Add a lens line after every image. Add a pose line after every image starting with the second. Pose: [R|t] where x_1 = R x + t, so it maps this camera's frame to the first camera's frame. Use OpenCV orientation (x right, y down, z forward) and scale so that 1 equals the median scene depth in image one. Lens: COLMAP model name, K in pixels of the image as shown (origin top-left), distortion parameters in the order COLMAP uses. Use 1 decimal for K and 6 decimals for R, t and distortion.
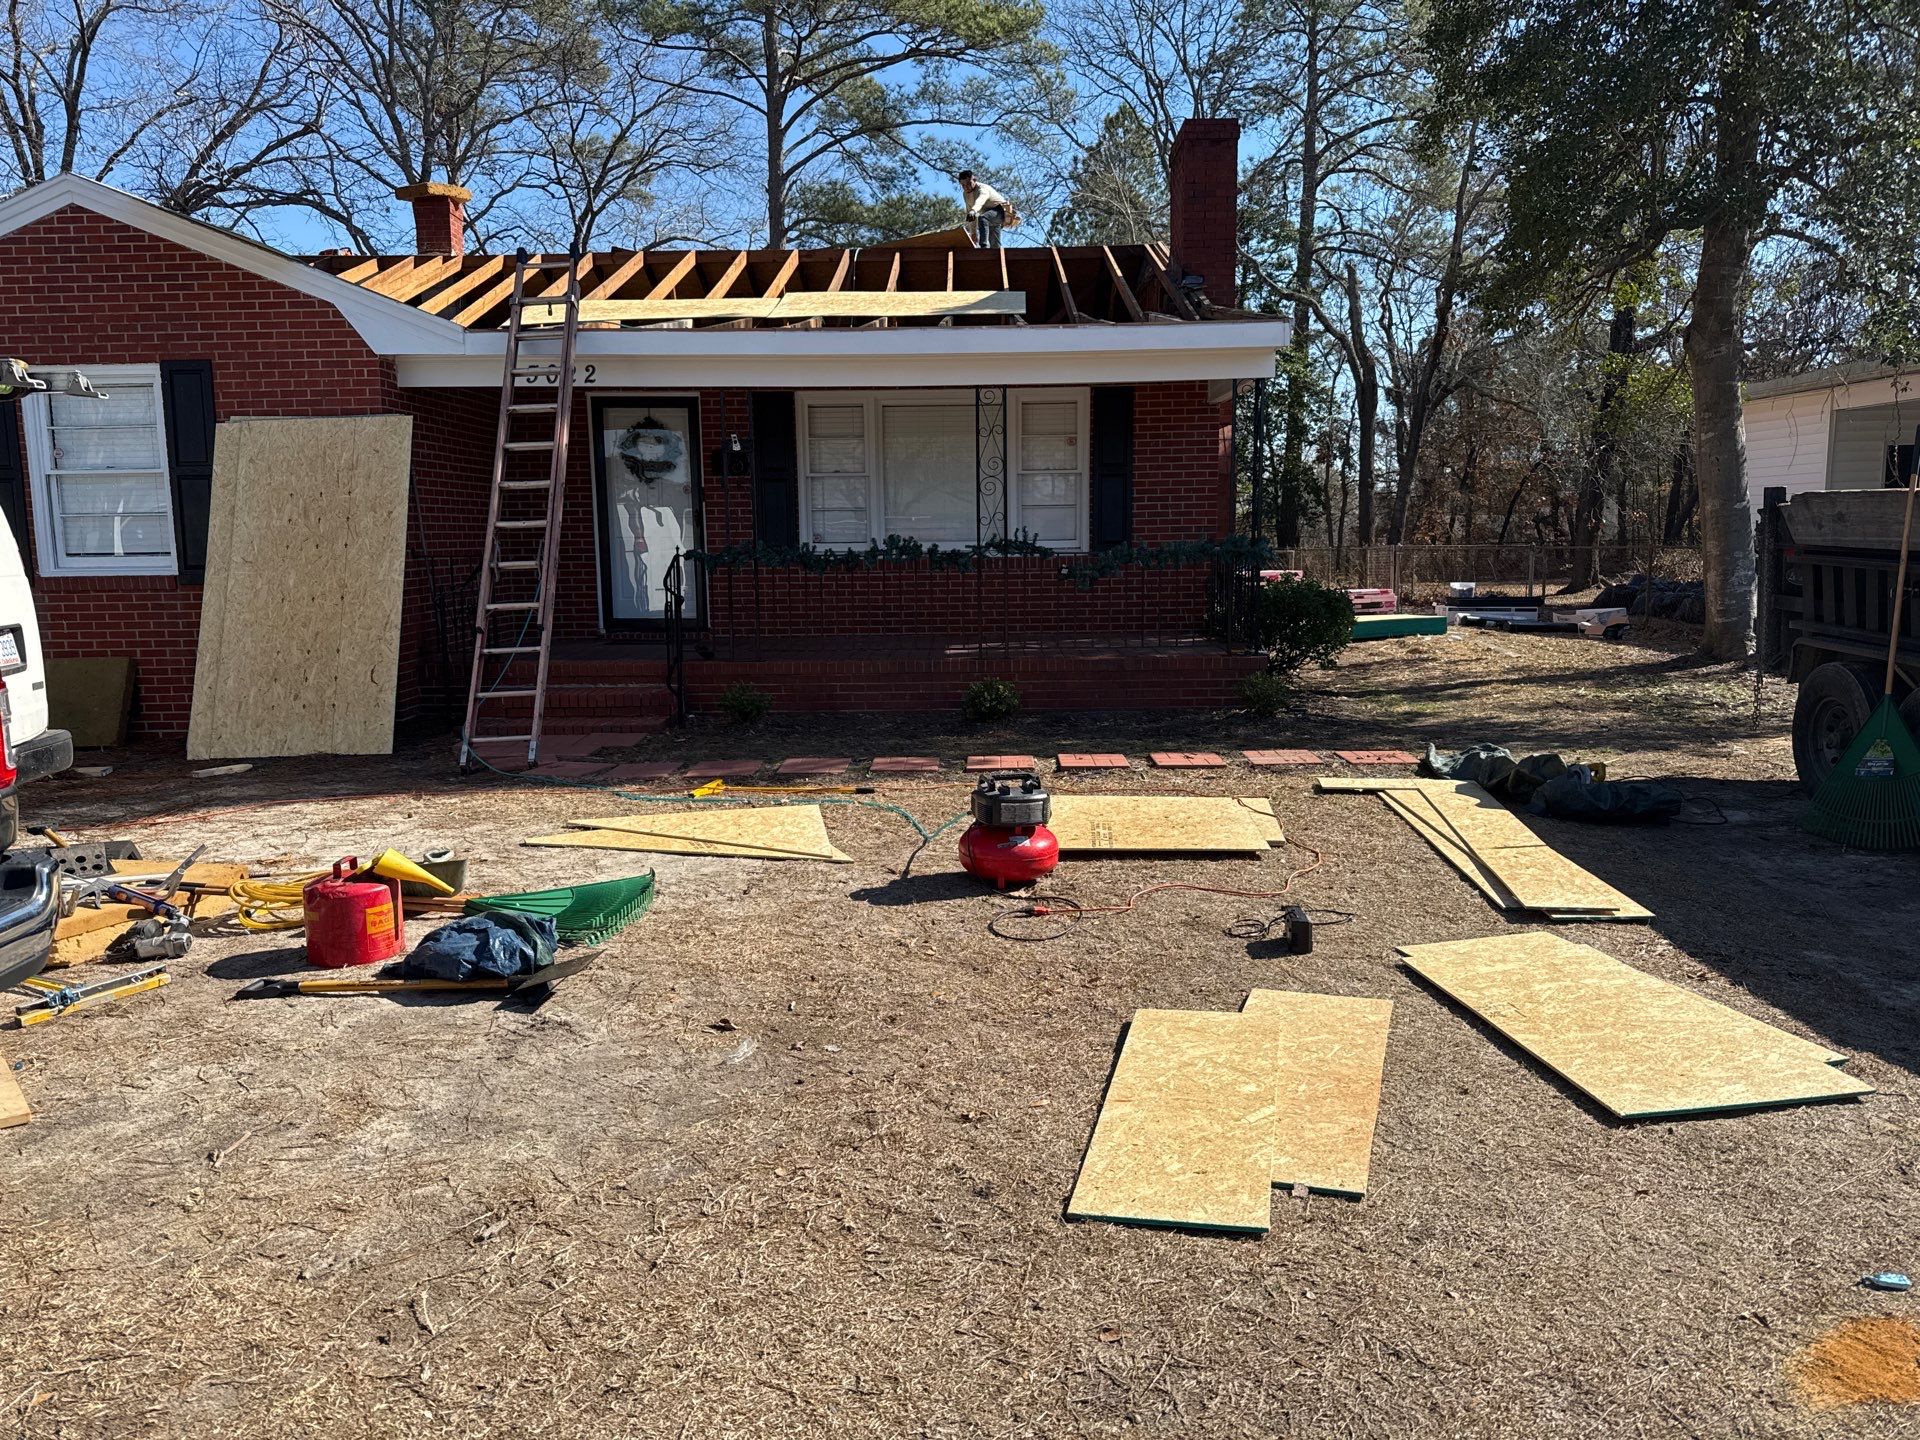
lens RADIAL K [[1297.4, 0, 947.8], [0, 1297.4, 728.4], [0, 0, 1]] dist [0.009392, -0.031993]
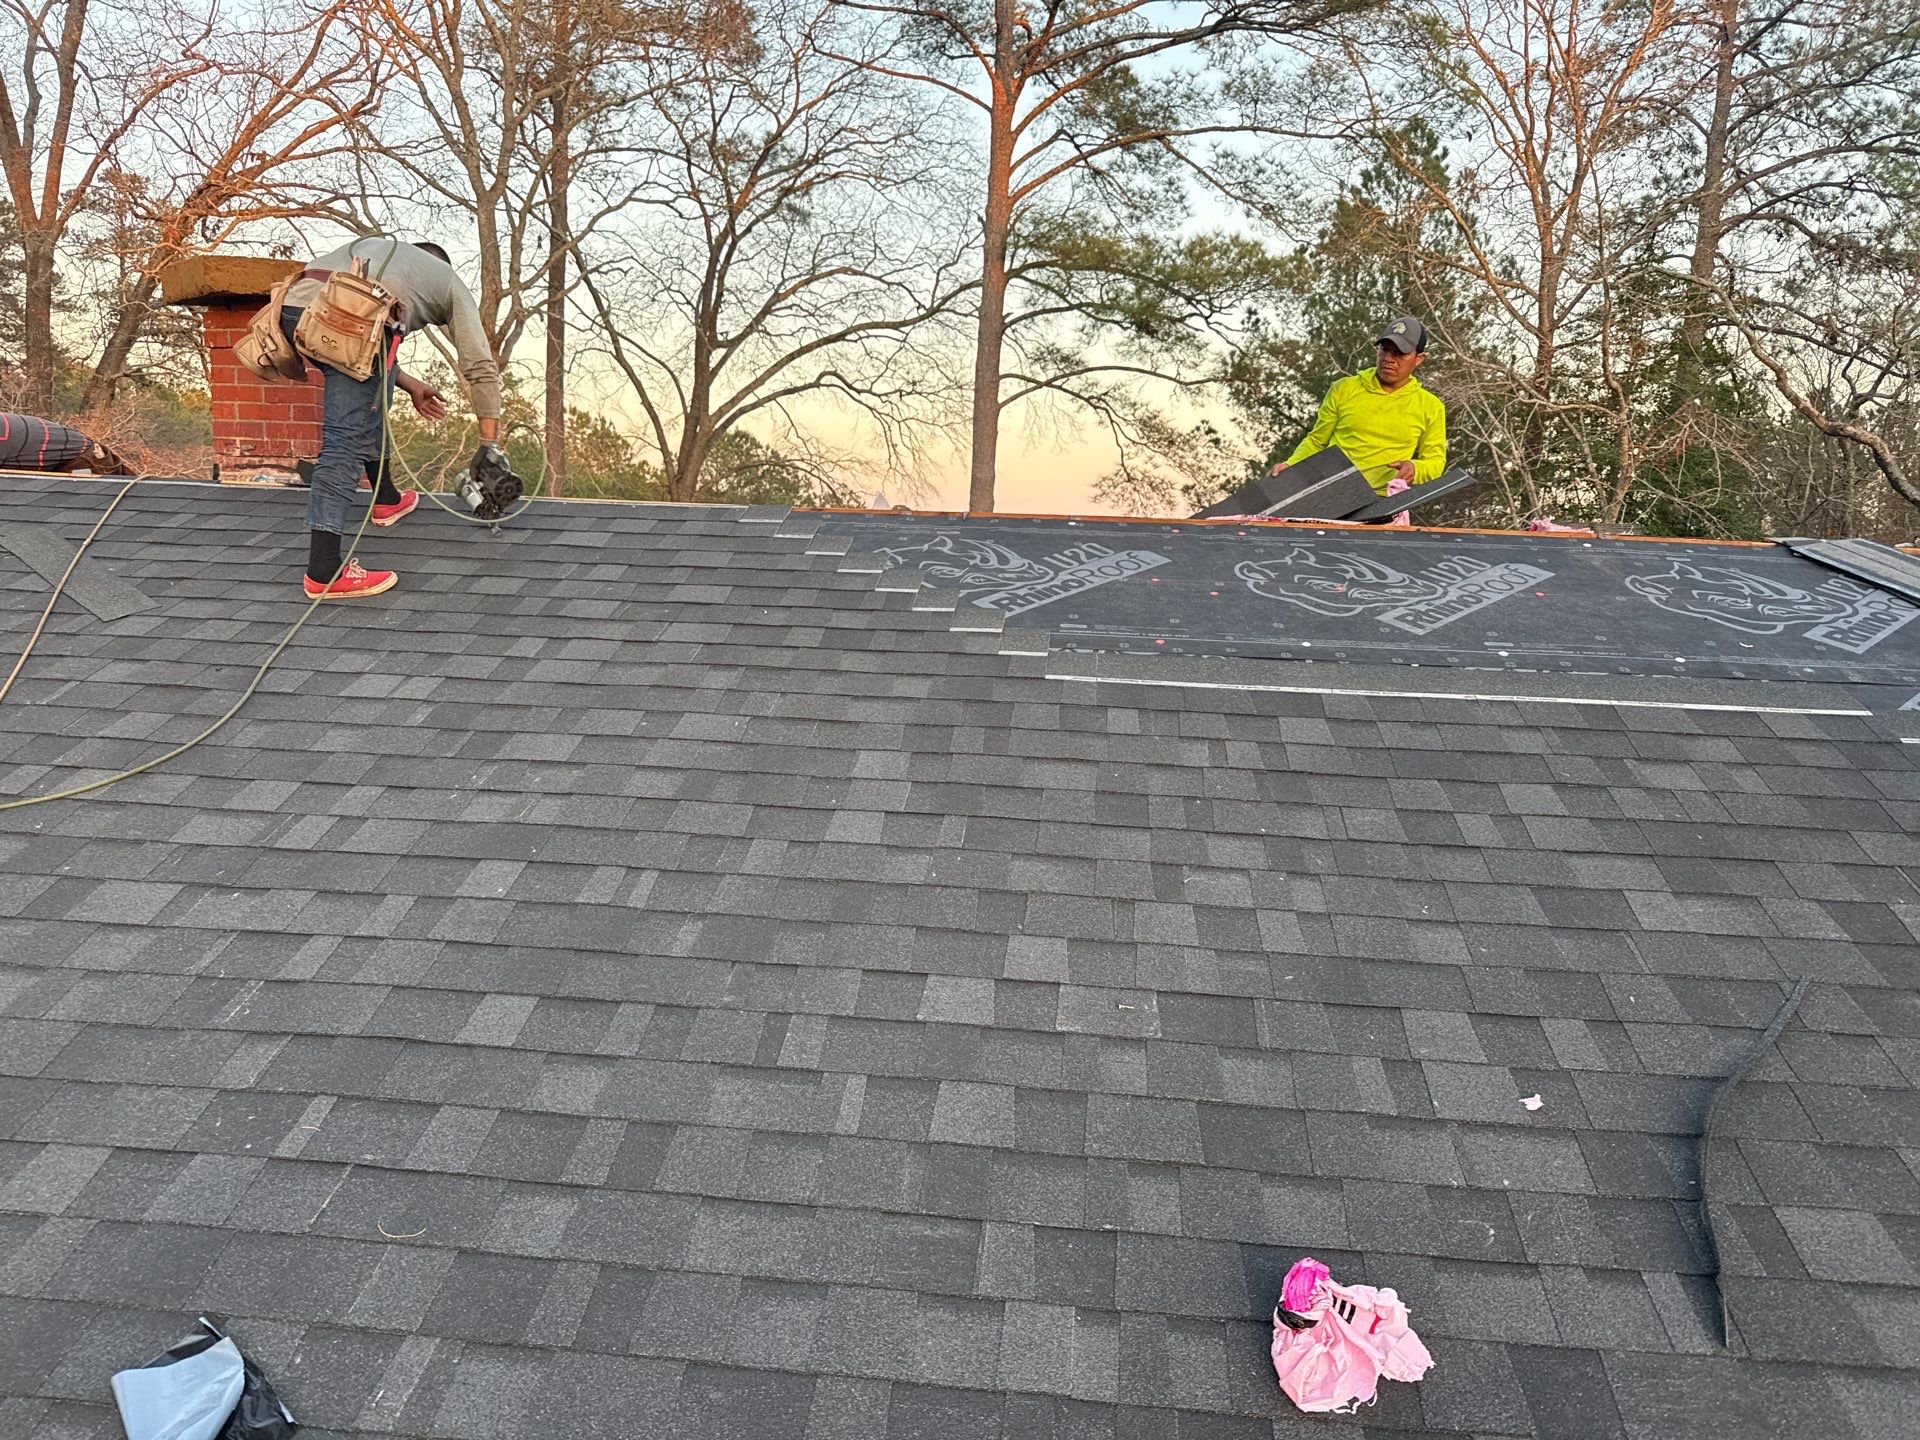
lens RADIAL K [[1297.4, 0, 972.7], [0, 1297.4, 716.8], [0, 0, 1]] dist [0.009392, -0.031993]
pose [[0.996259, 0.059881, -0.062311, -0.089192], [-0.060788, 0.998069, -0.012769, -0.145787], [0.061426, 0.016509, 0.997975, 0.326664]]
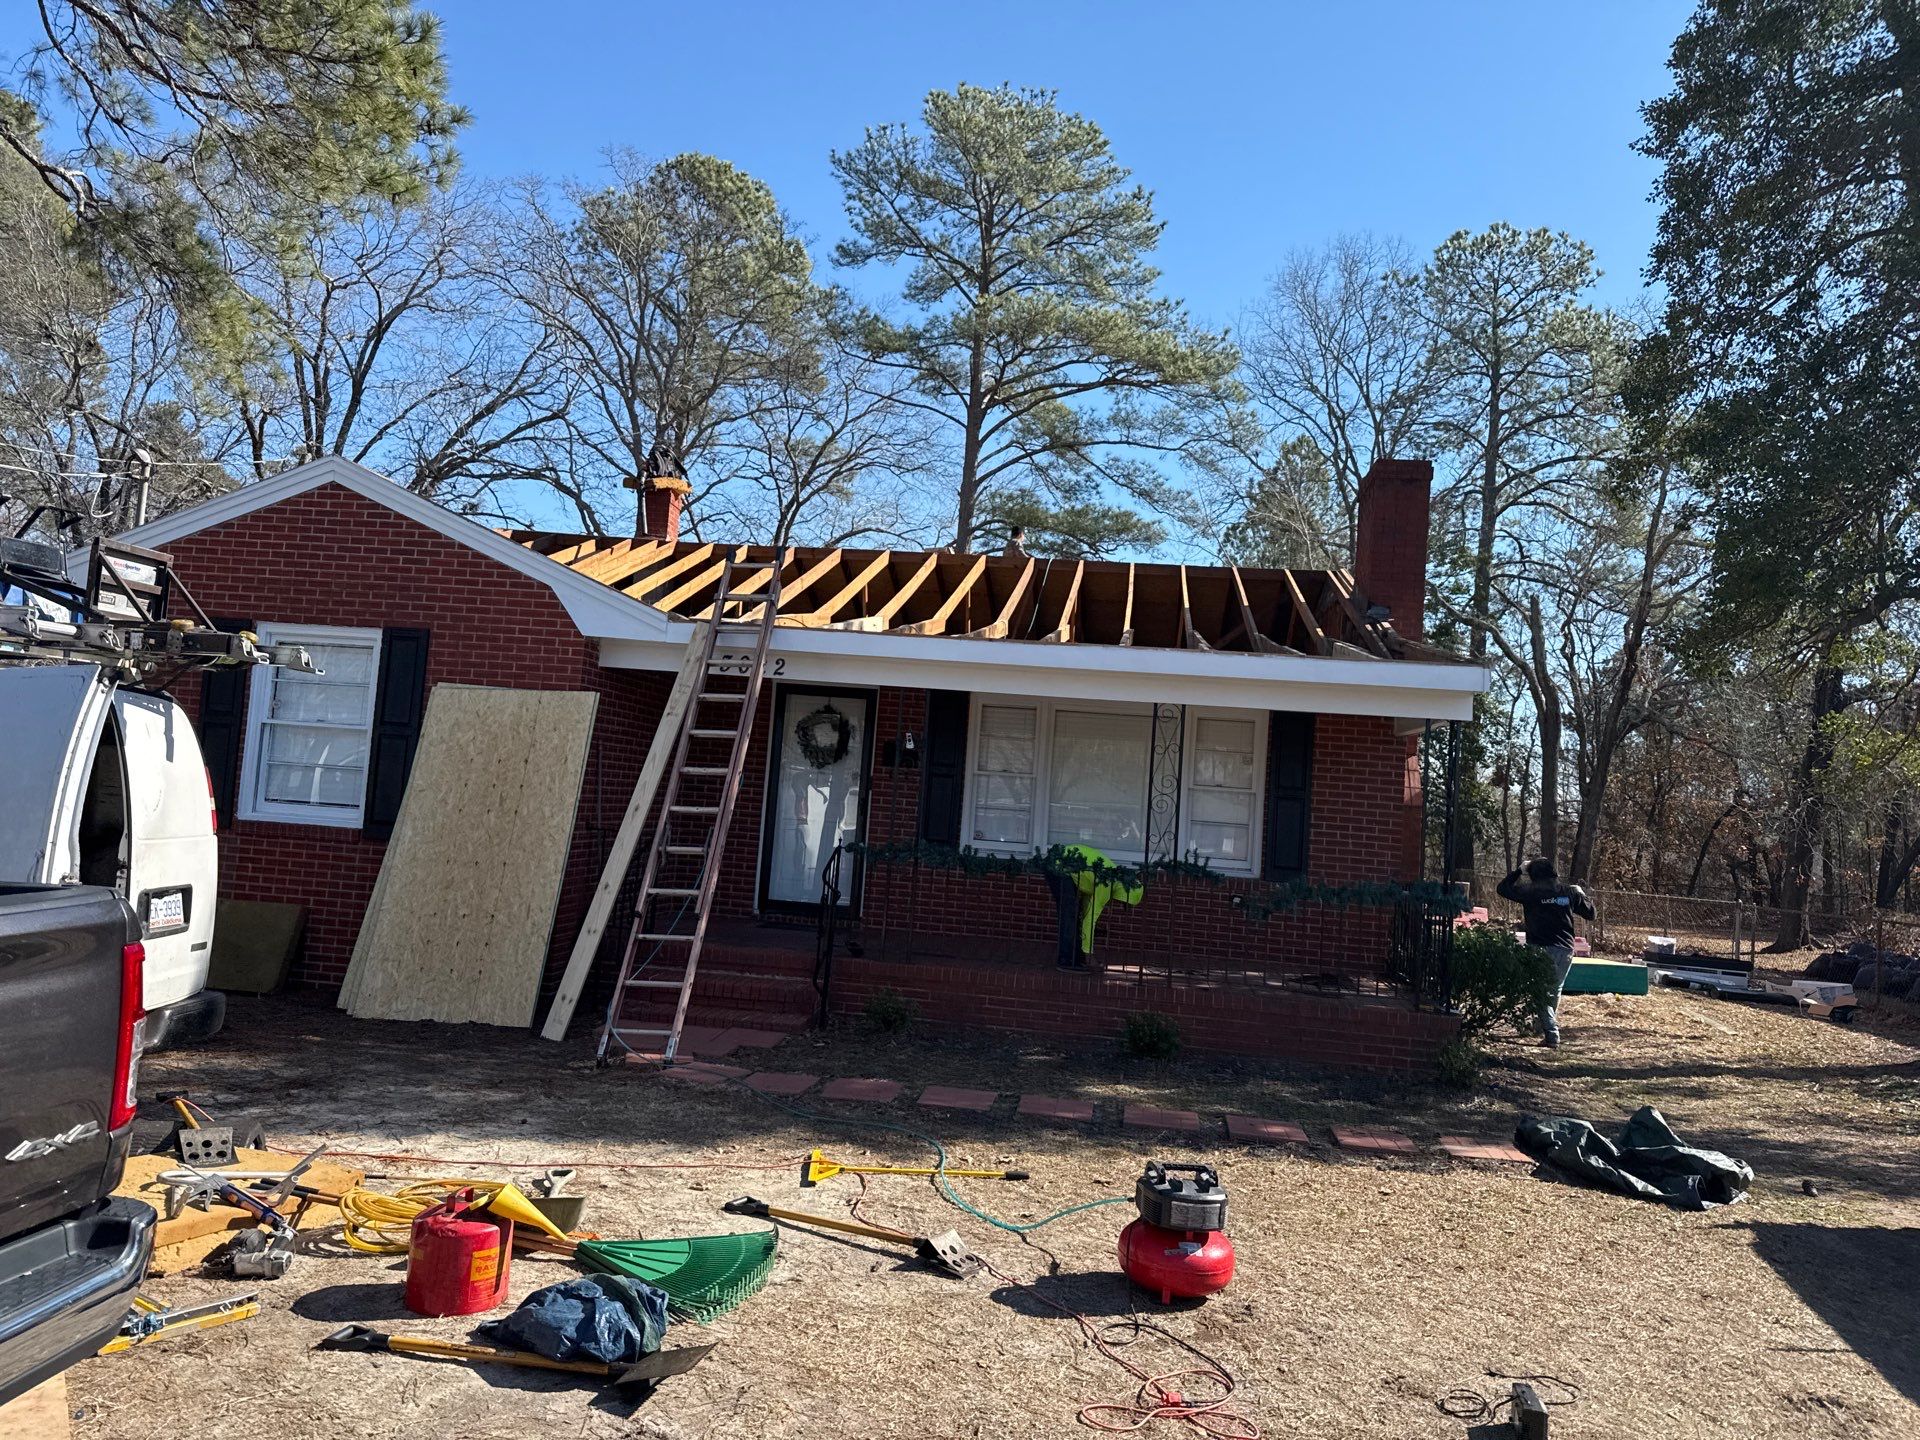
lens RADIAL K [[1297.4, 0, 945.5], [0, 1297.4, 735.0], [0, 0, 1]] dist [0.009392, -0.031993]
pose [[0.989250, 0.078142, -0.123607, -0.003730], [-0.101902, 0.974602, -0.199419, -0.008219], [0.104884, 0.209871, 0.972087, 0.007572]]
